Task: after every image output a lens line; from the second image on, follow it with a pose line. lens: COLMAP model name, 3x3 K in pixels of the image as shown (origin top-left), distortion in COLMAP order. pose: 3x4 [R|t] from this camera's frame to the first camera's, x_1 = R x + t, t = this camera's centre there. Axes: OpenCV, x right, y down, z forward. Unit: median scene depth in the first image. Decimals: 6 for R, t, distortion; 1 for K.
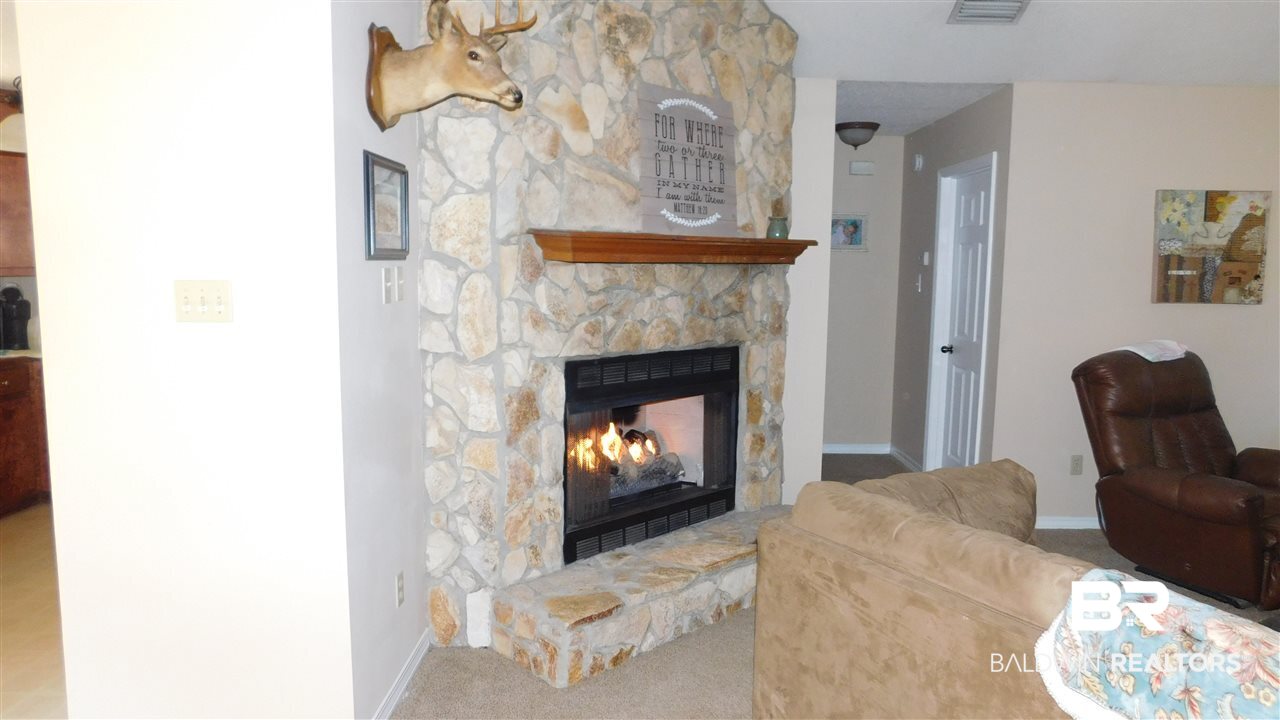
lens RADIAL K [[849.1, 0, 633.0], [0, 849.1, 355.8], [0, 0, 1]] dist [-0.027130, 0.002117]
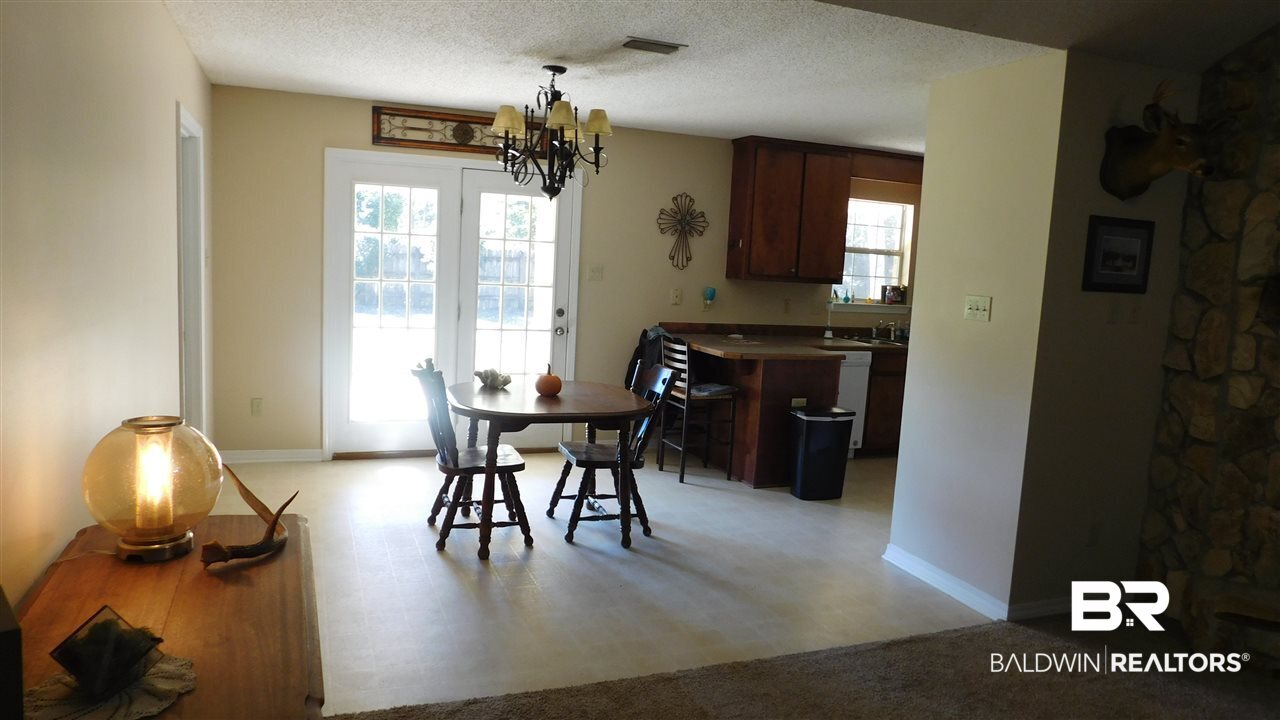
lens RADIAL K [[849.1, 0, 633.0], [0, 849.1, 355.8], [0, 0, 1]] dist [-0.027130, 0.002117]
pose [[0.380312, 0.117936, -0.917308, 0.674907], [-0.154469, 0.986004, 0.062725, 0.025385], [0.911867, 0.117841, 0.393207, -0.243781]]
